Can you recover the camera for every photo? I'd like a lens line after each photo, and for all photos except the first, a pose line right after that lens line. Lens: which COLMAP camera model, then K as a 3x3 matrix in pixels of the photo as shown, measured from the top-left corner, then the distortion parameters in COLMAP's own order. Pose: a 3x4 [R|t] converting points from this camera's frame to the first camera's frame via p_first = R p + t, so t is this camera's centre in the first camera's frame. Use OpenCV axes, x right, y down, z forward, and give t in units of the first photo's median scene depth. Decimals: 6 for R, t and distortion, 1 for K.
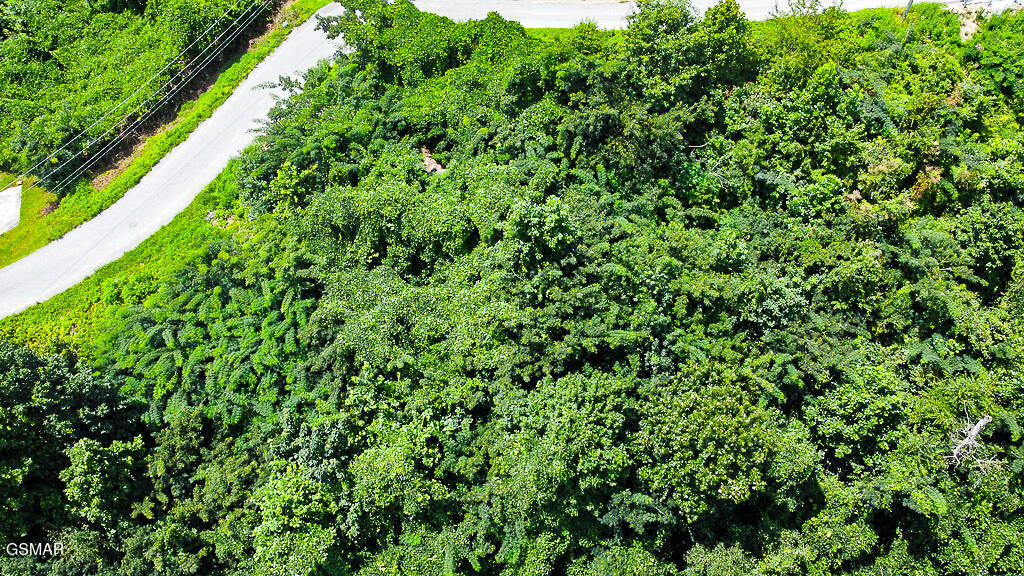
lens RADIAL K [[774.1, 0, 507.1], [0, 774.1, 286.0], [0, 0, 1]] dist [0.002388, -0.007600]
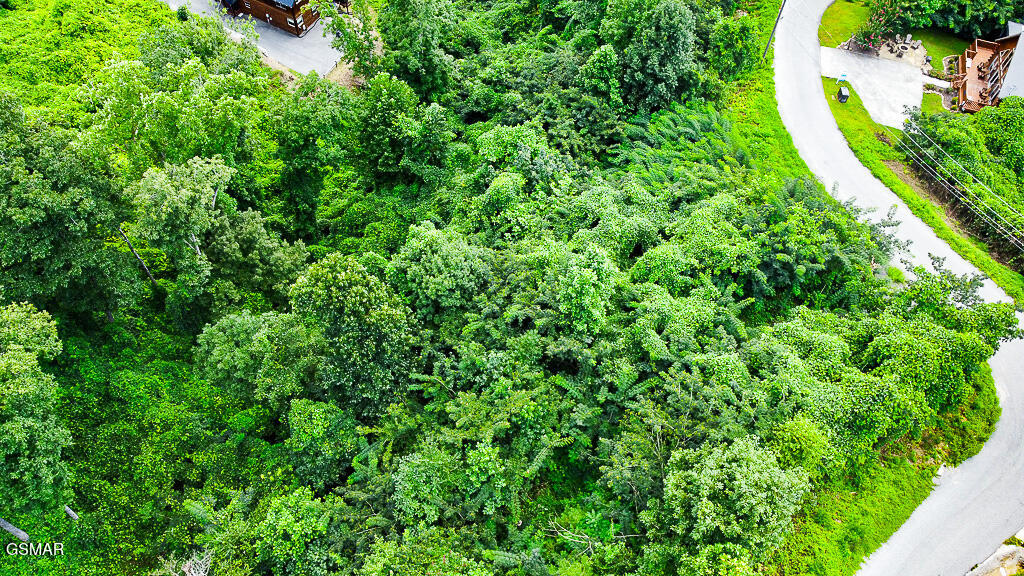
lens RADIAL K [[774.1, 0, 513.6], [0, 774.1, 284.4], [0, 0, 1]] dist [0.002388, -0.007600]
pose [[-0.567694, 0.664751, -0.485623, 0.564420], [-0.685441, -0.054959, 0.726051, -0.716366], [0.455953, 0.745041, 0.486847, 0.393367]]
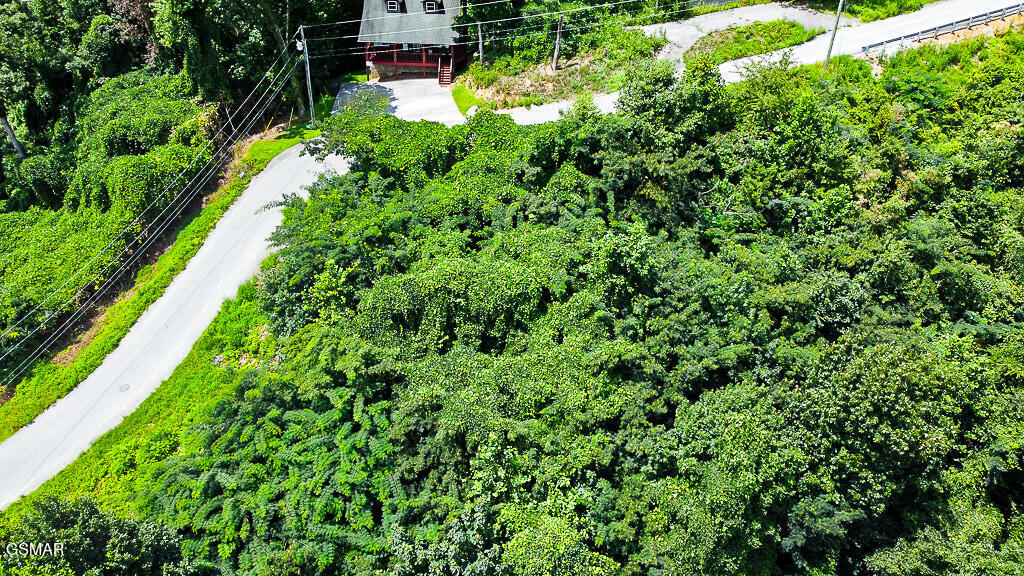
lens RADIAL K [[774.1, 0, 507.9], [0, 774.1, 285.6], [0, 0, 1]] dist [0.002388, -0.007600]
pose [[0.952901, -0.178173, 0.245428, -0.312374], [0.240325, 0.937226, -0.252690, 0.150398], [-0.184999, 0.299771, 0.935902, 0.110504]]
